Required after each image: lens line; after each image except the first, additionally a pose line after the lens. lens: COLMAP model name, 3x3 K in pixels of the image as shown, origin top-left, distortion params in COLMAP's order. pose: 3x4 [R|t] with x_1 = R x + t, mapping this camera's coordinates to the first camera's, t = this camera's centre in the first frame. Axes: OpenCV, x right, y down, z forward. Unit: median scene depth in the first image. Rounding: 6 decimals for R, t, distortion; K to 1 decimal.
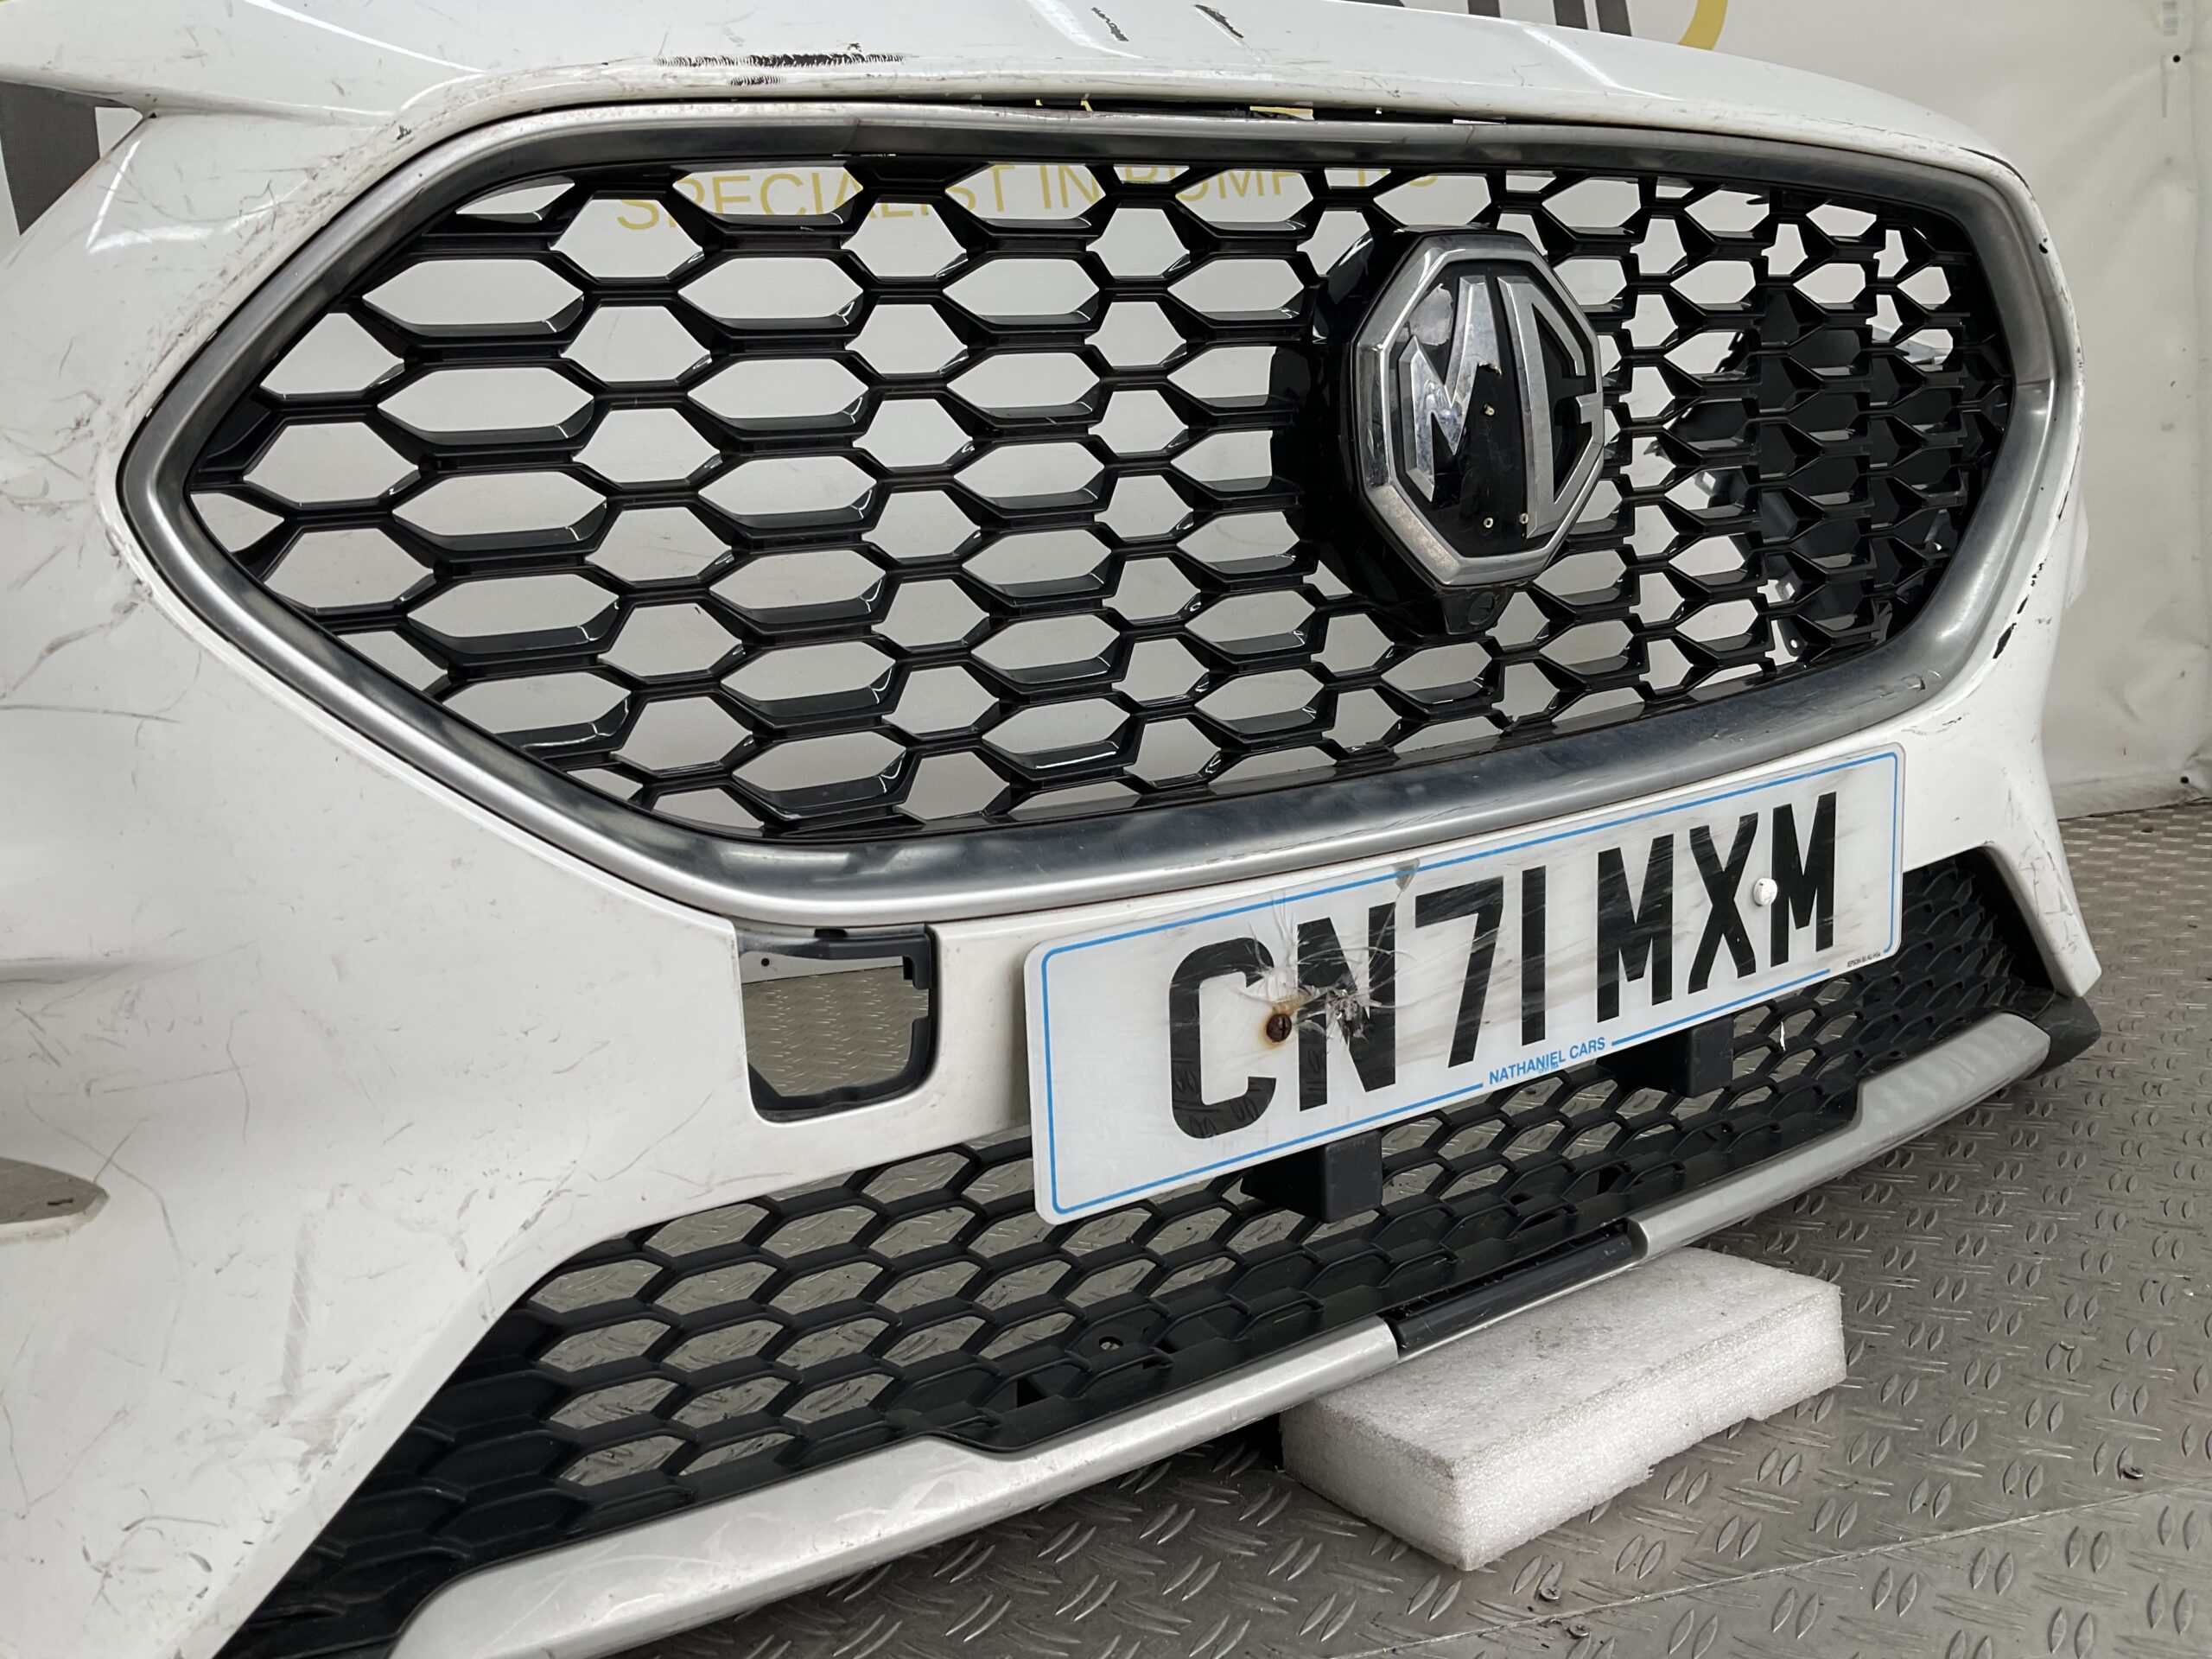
lens RADIAL K [[1835.1, 0, 1107.6], [0, 1835.1, 821.2], [0, 0, 1]] dist [0.144726, -0.301720]
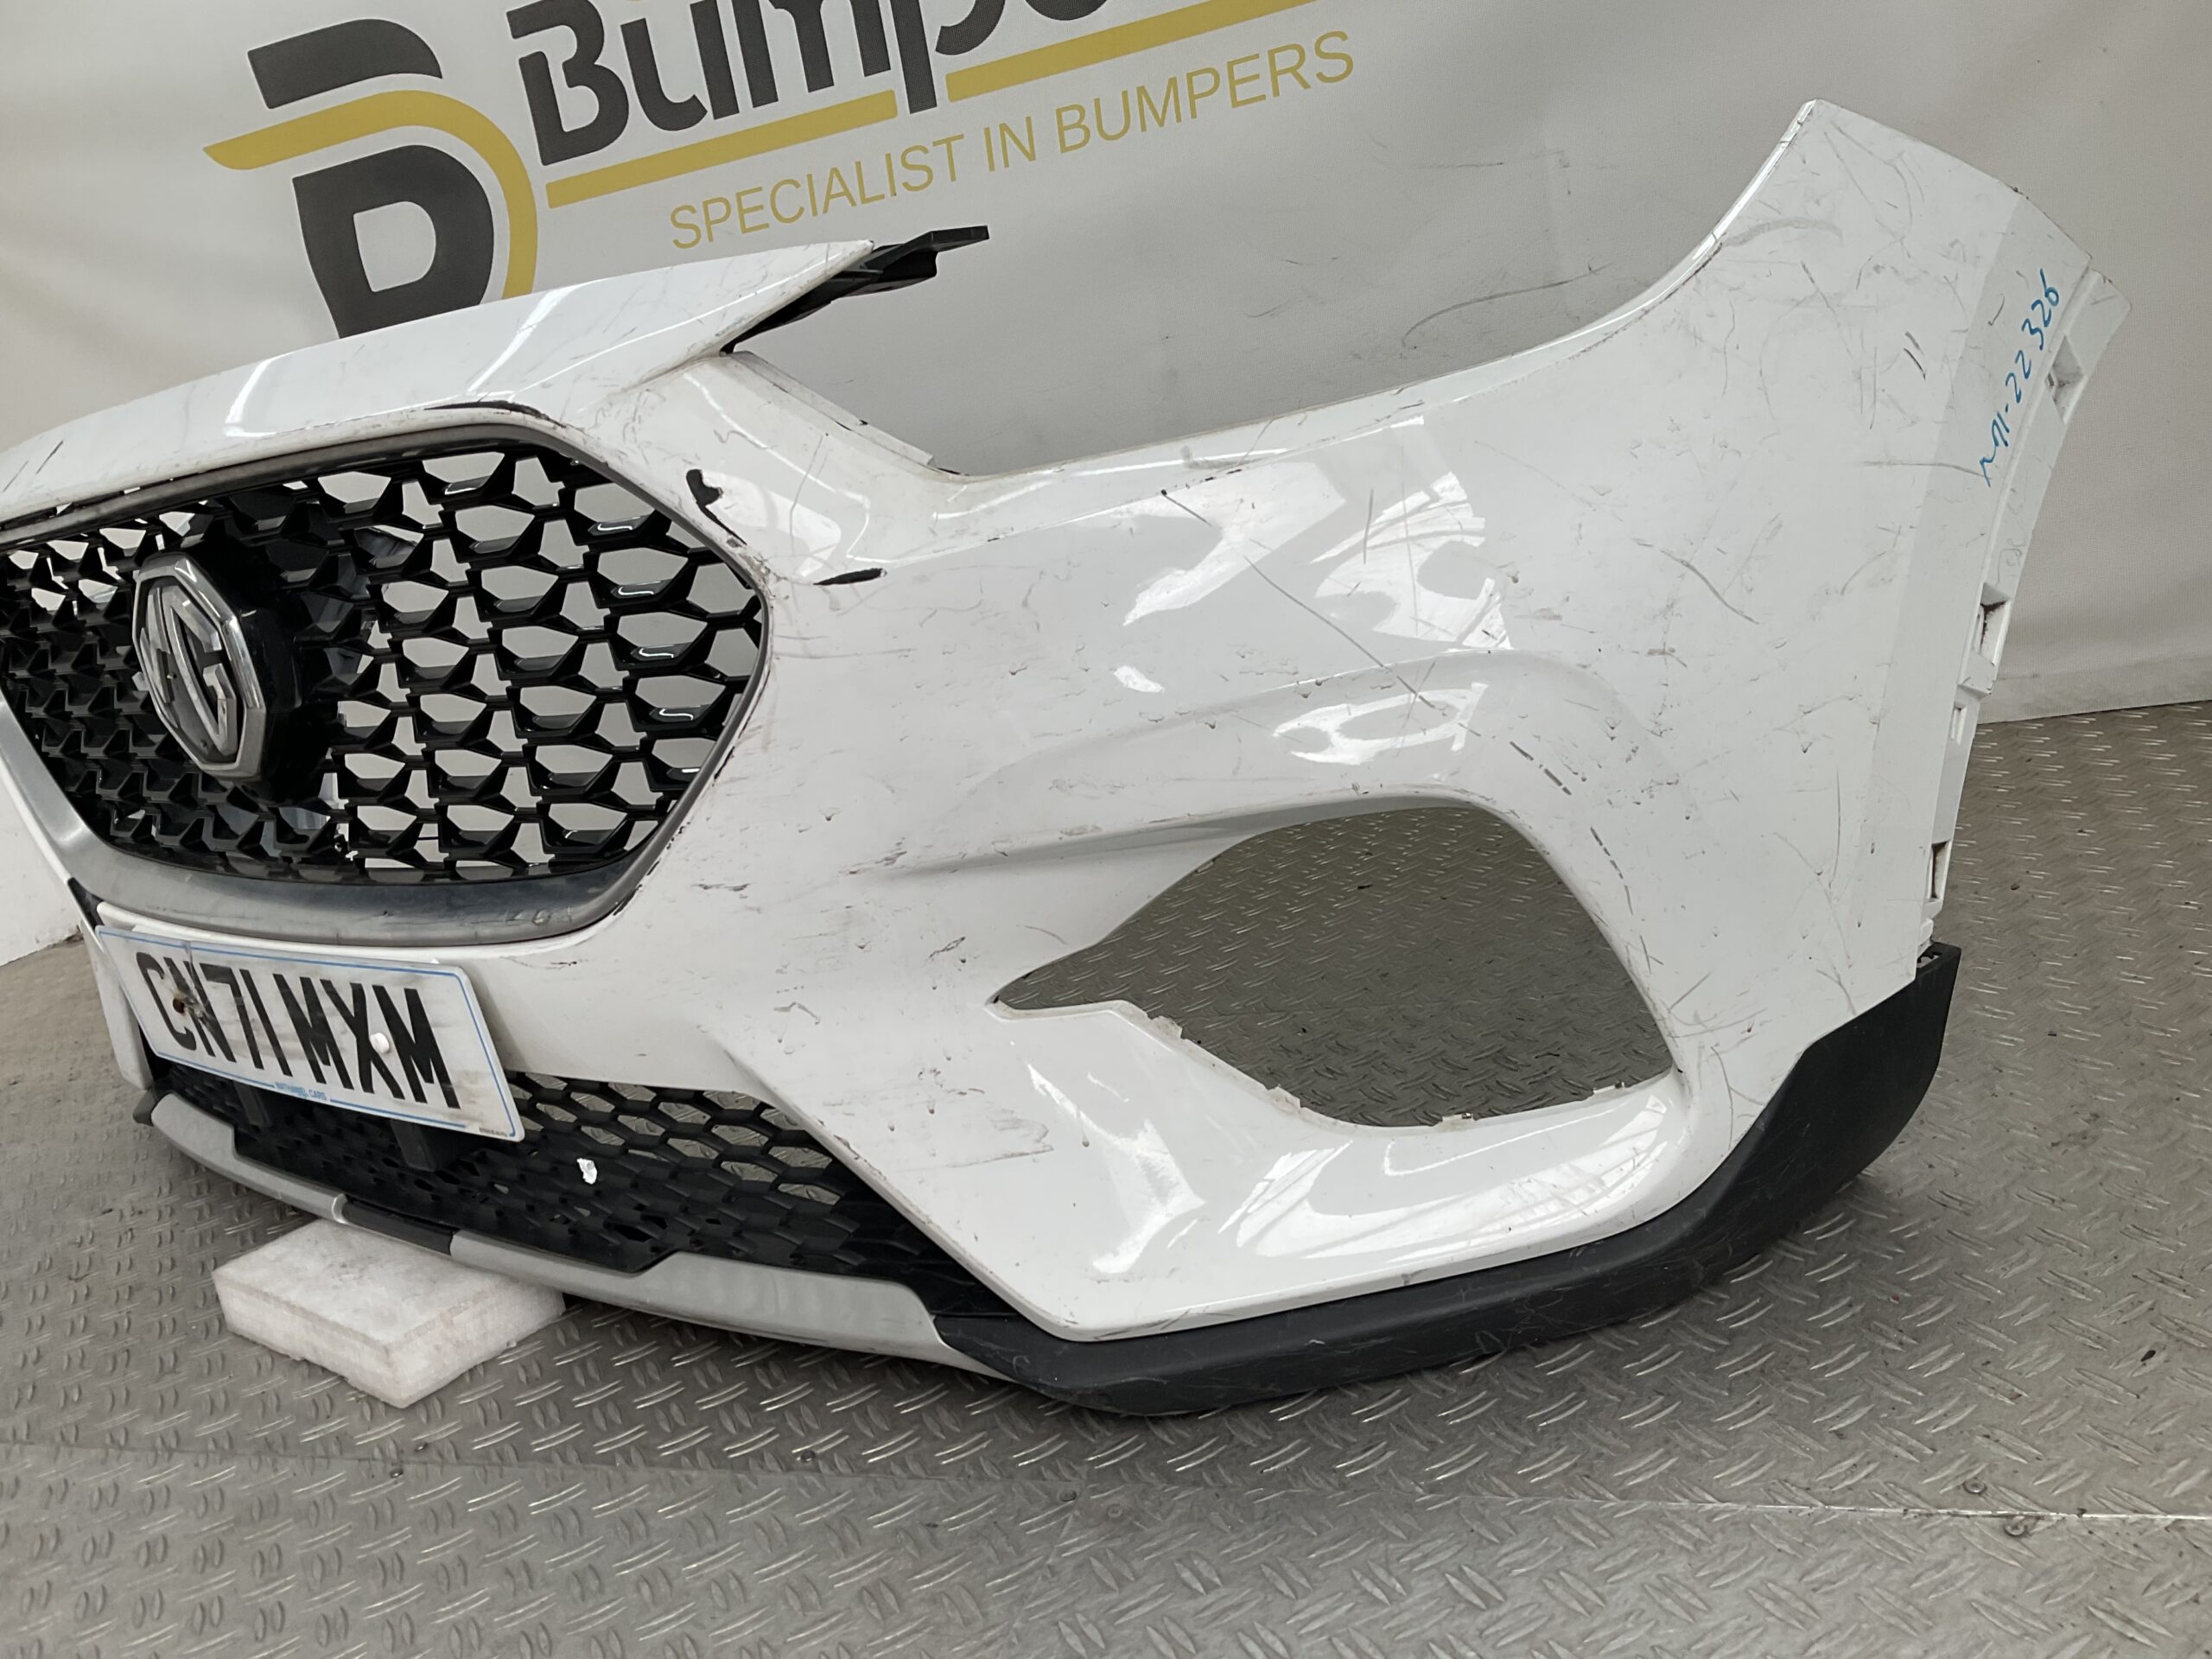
lens RADIAL K [[1841.4, 0, 1096.3], [0, 1841.4, 831.6], [0, 0, 1]] dist [0.135139, -0.298683]
pose [[0.293274, 0.270758, -0.916886, 1.885150], [0.019311, 0.957184, 0.288835, -0.532828], [0.955833, -0.102414, 0.275489, 1.306756]]
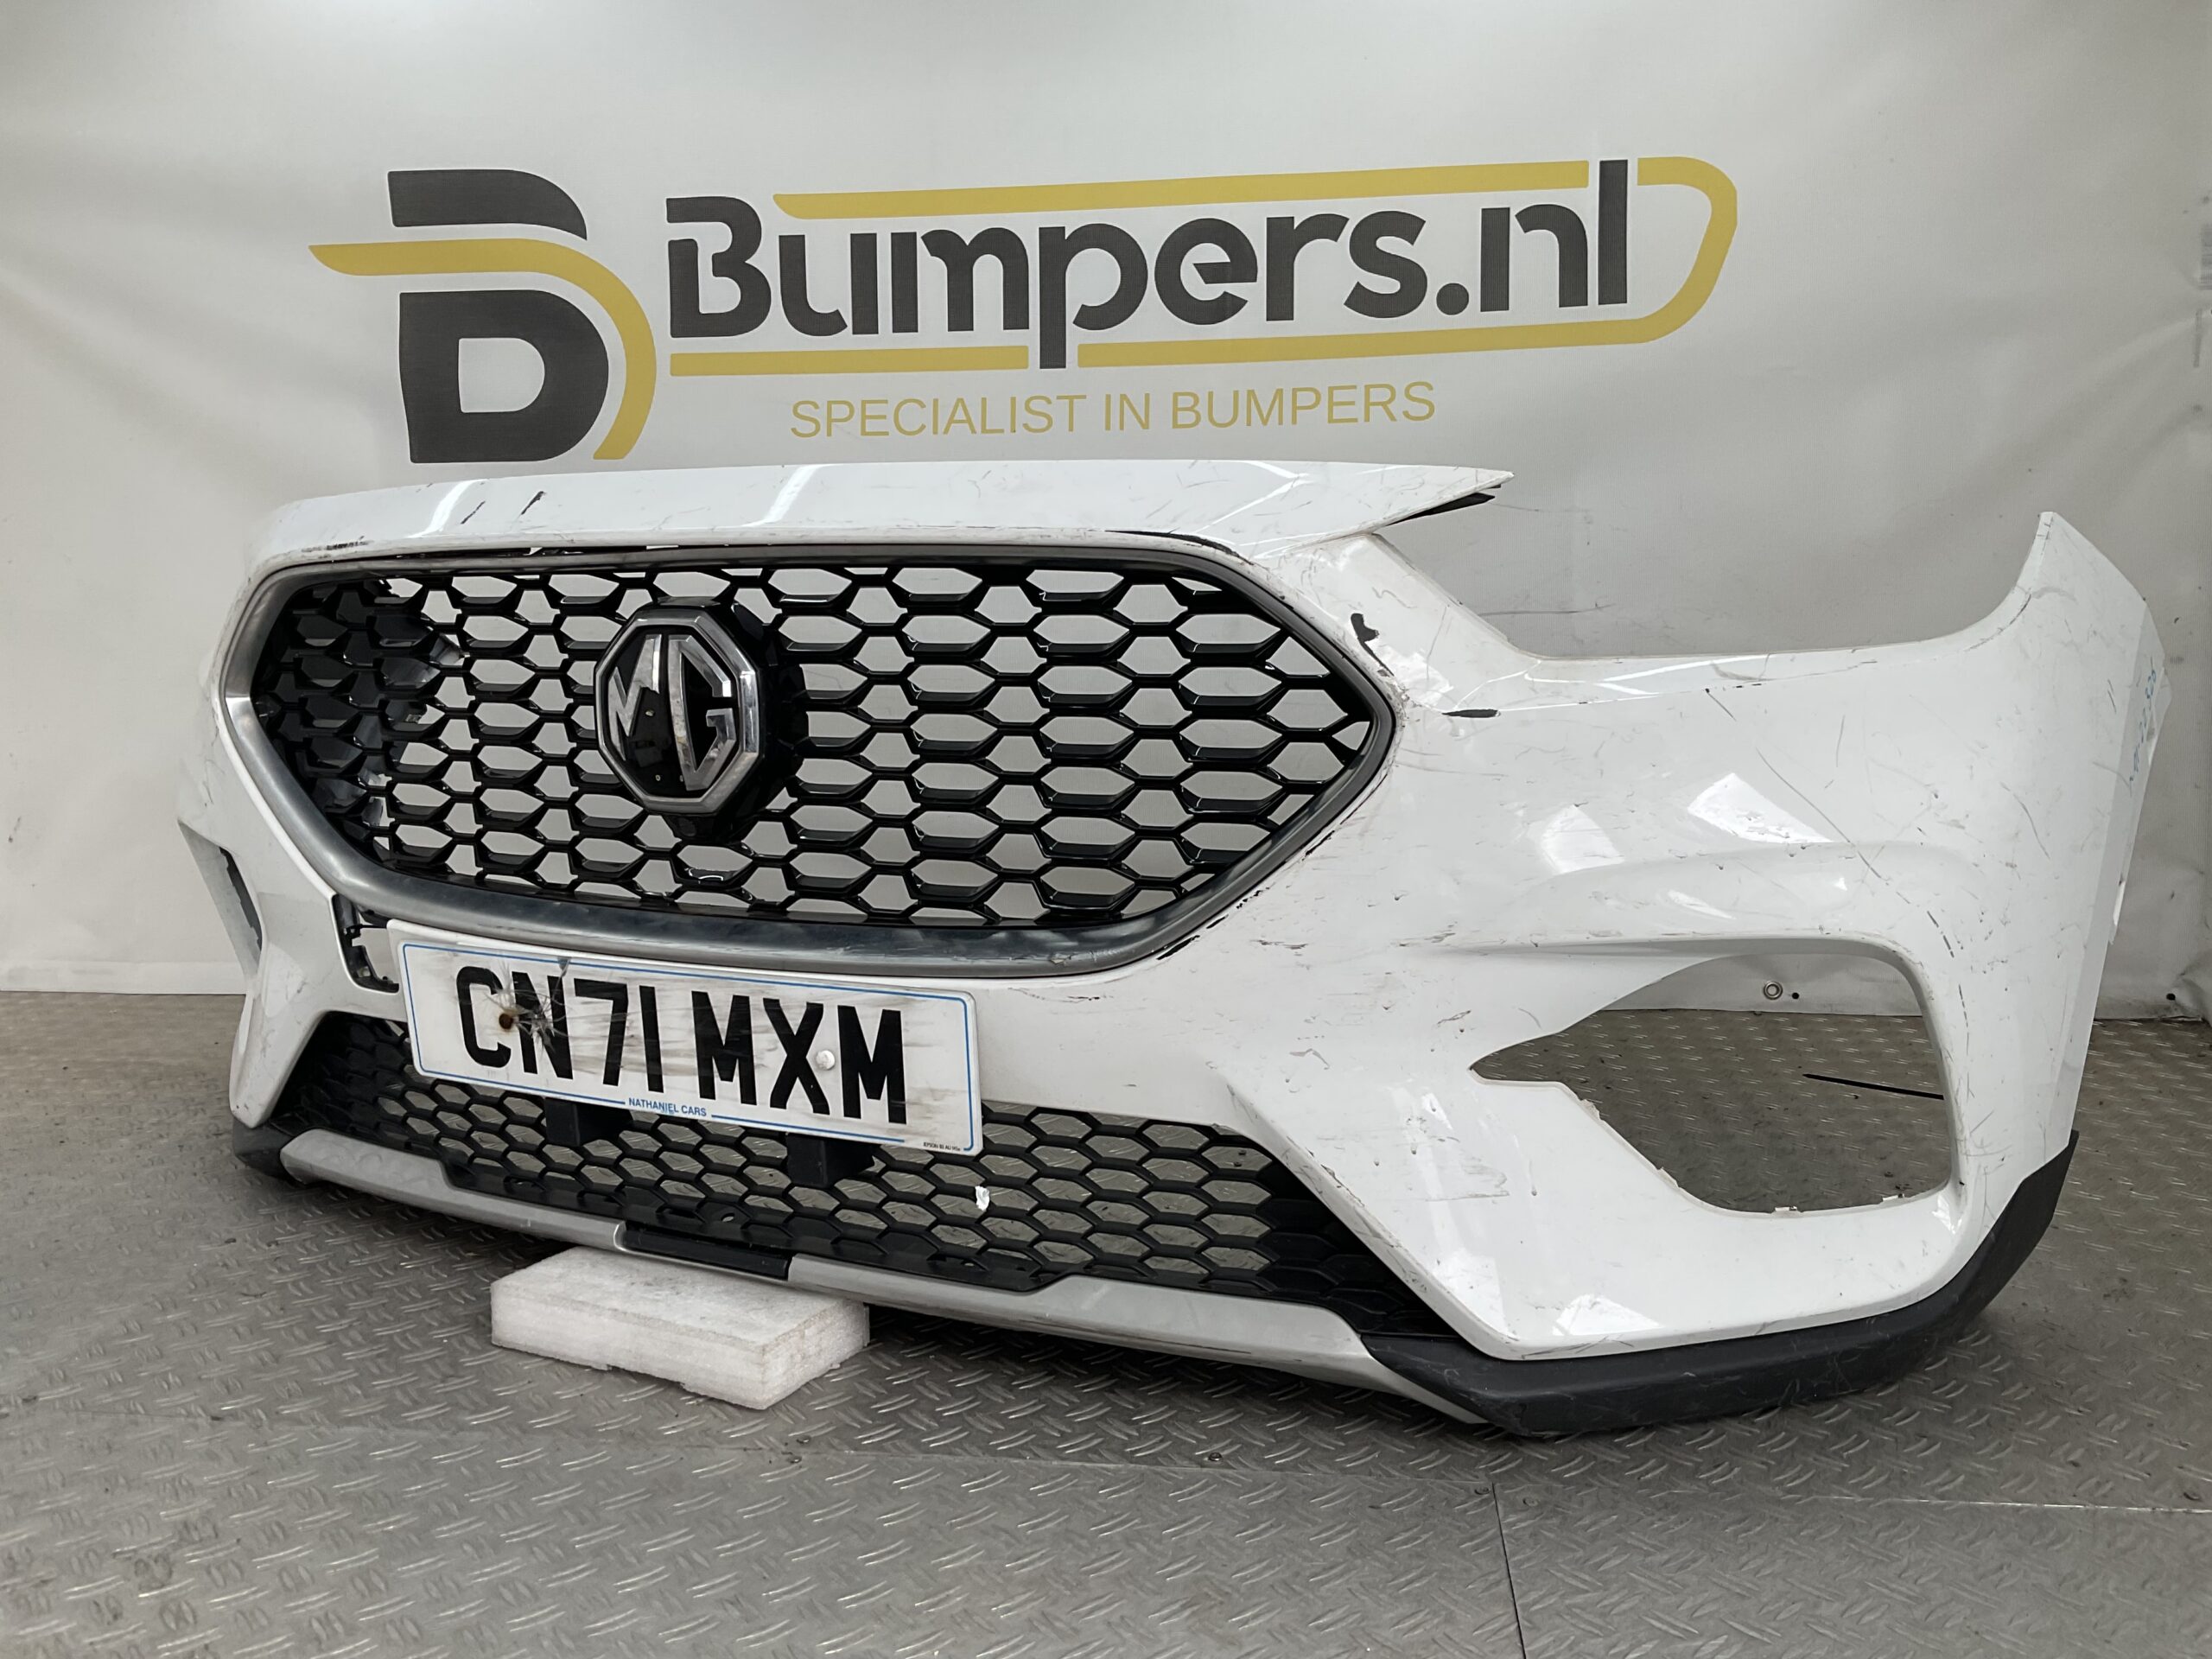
lens RADIAL K [[1832.9, 0, 1106.0], [0, 1832.9, 829.5], [0, 0, 1]] dist [0.153397, -0.354695]
pose [[0.482763, 0.190927, -0.854685, 1.888511], [-0.170347, 0.977777, 0.122205, -0.398981], [0.859024, 0.086597, 0.504558, 0.524963]]
